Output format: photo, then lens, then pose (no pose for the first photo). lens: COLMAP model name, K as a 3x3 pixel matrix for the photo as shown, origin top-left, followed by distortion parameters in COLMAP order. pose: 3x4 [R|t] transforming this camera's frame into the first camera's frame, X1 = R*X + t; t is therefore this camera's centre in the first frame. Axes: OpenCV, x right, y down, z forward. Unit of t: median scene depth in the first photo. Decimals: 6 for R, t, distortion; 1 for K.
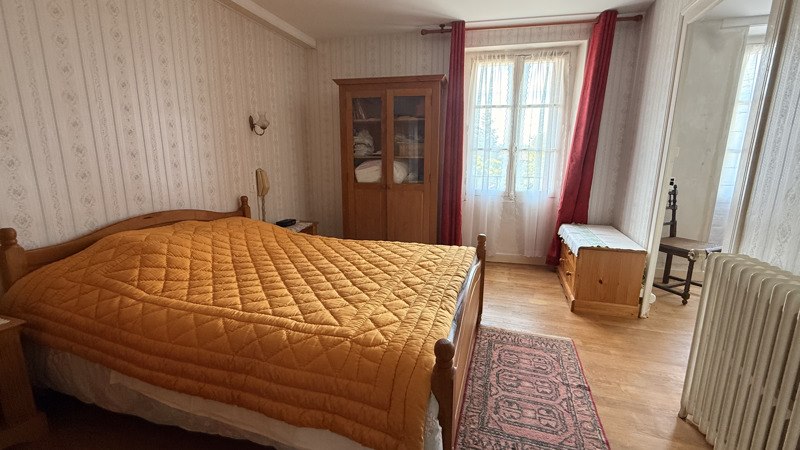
lens RADIAL K [[331.4, 0, 399.1], [0, 331.4, 224.1], [0, 0, 1]] dist [-0.000541, -0.000020]
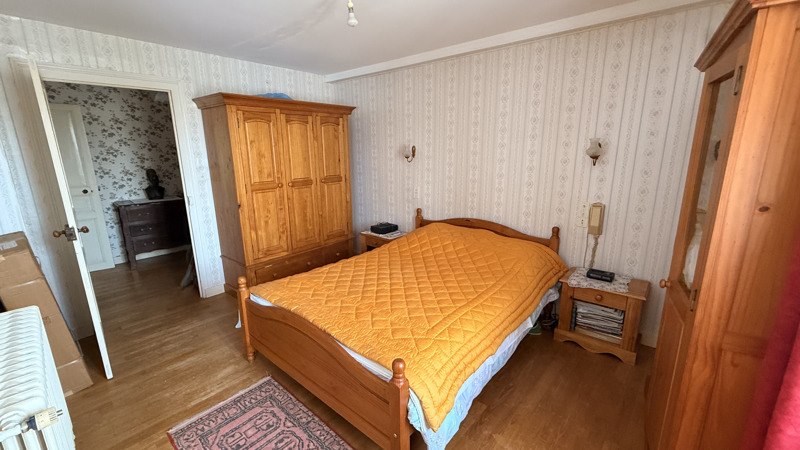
lens RADIAL K [[331.4, 0, 398.1], [0, 331.4, 223.7], [0, 0, 1]] dist [-0.000541, -0.000020]
pose [[-0.396852, 0.202245, -0.895324, 0.976537], [-0.166983, 0.943239, 0.287083, -0.491843], [0.902566, 0.263434, -0.340555, 1.505656]]
